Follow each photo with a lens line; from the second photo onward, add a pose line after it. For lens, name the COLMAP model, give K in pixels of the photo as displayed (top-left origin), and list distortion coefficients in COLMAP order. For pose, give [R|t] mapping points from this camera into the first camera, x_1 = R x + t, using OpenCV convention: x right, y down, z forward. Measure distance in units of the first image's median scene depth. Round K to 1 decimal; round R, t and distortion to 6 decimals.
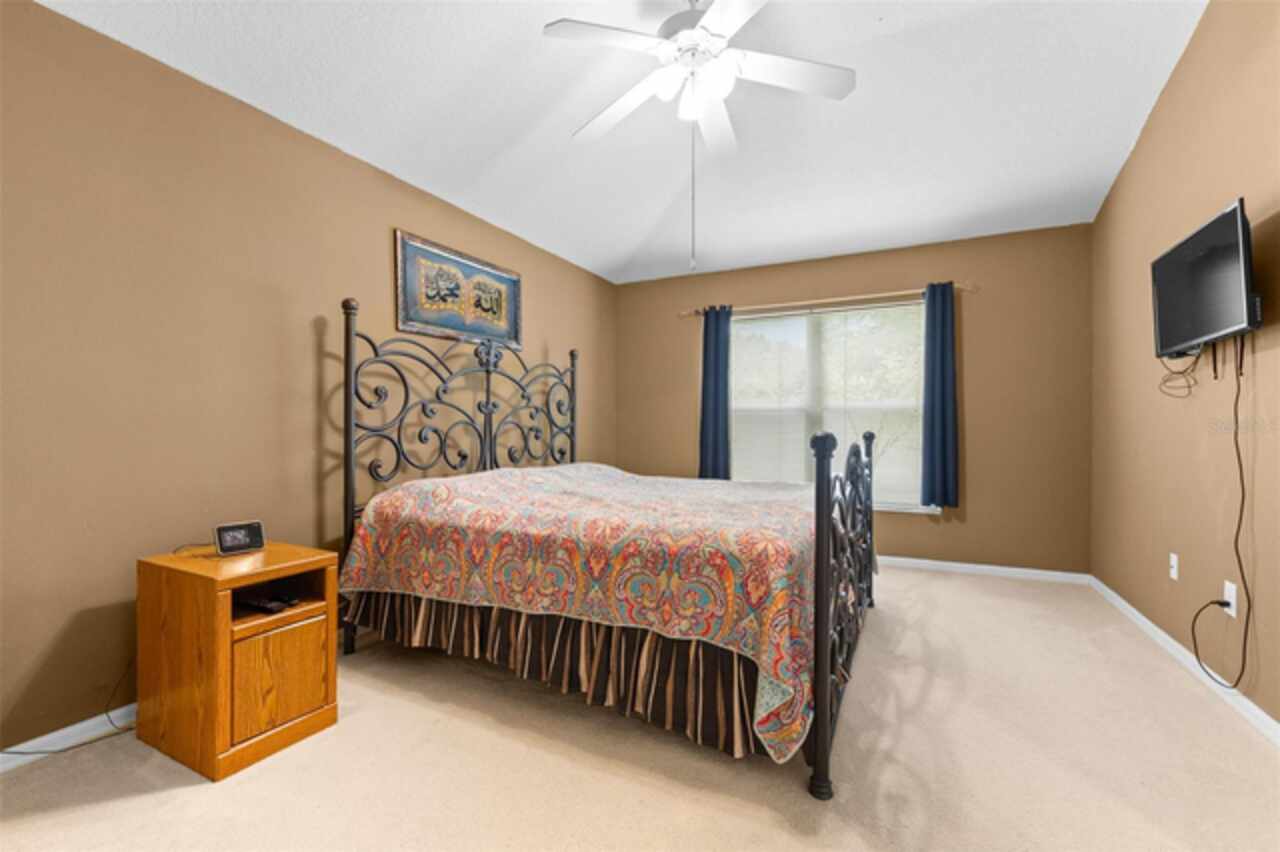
lens RADIAL K [[549.5, 0, 632.5], [0, 549.5, 424.2], [0, 0, 1]] dist [0.000125, -0.000077]
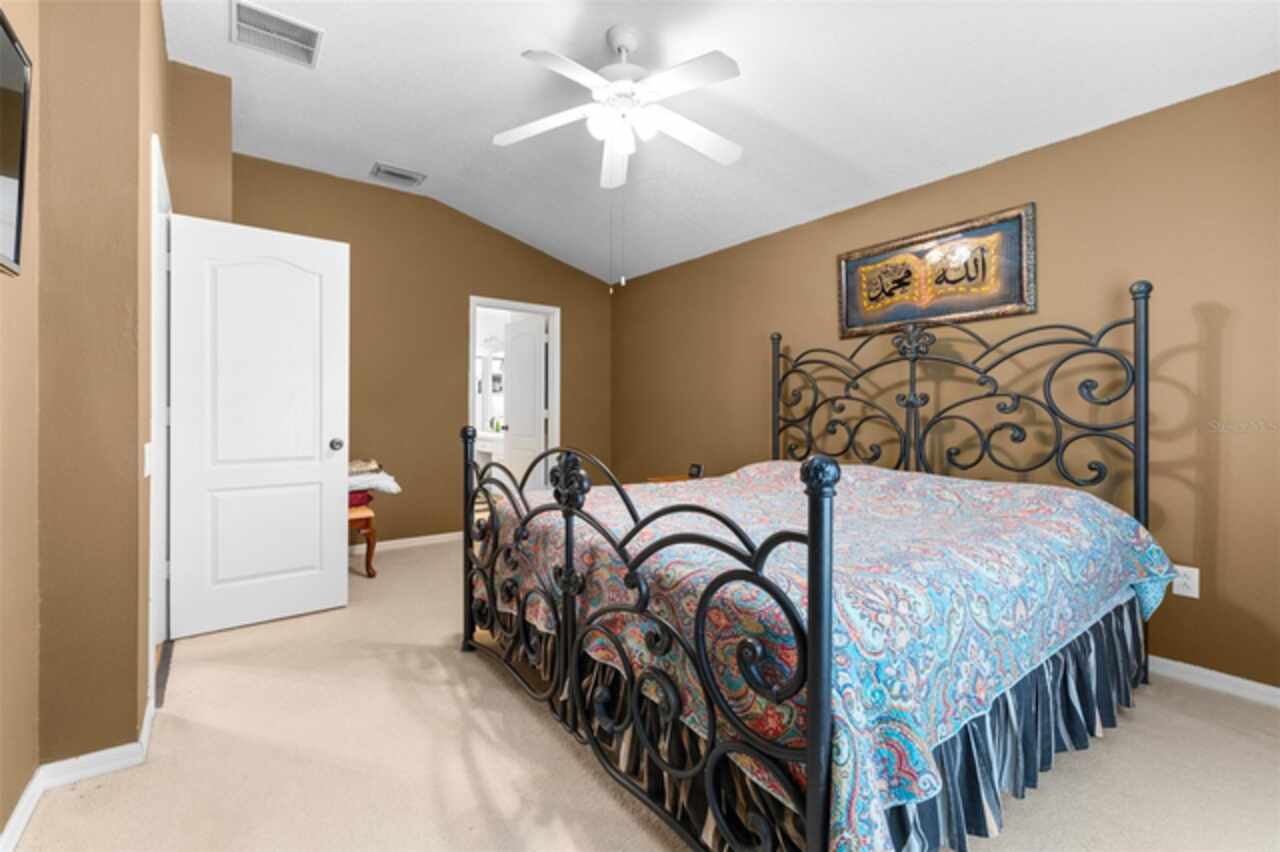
lens RADIAL K [[531.0, 0, 646.4], [0, 531.0, 408.7], [0, 0, 1]] dist [0.000214, -0.000005]
pose [[-0.423098, 0.000279, -0.906084, 0.725182], [0.005371, 0.999983, -0.002200, -0.017723], [0.906068, -0.005797, -0.423092, 1.007303]]
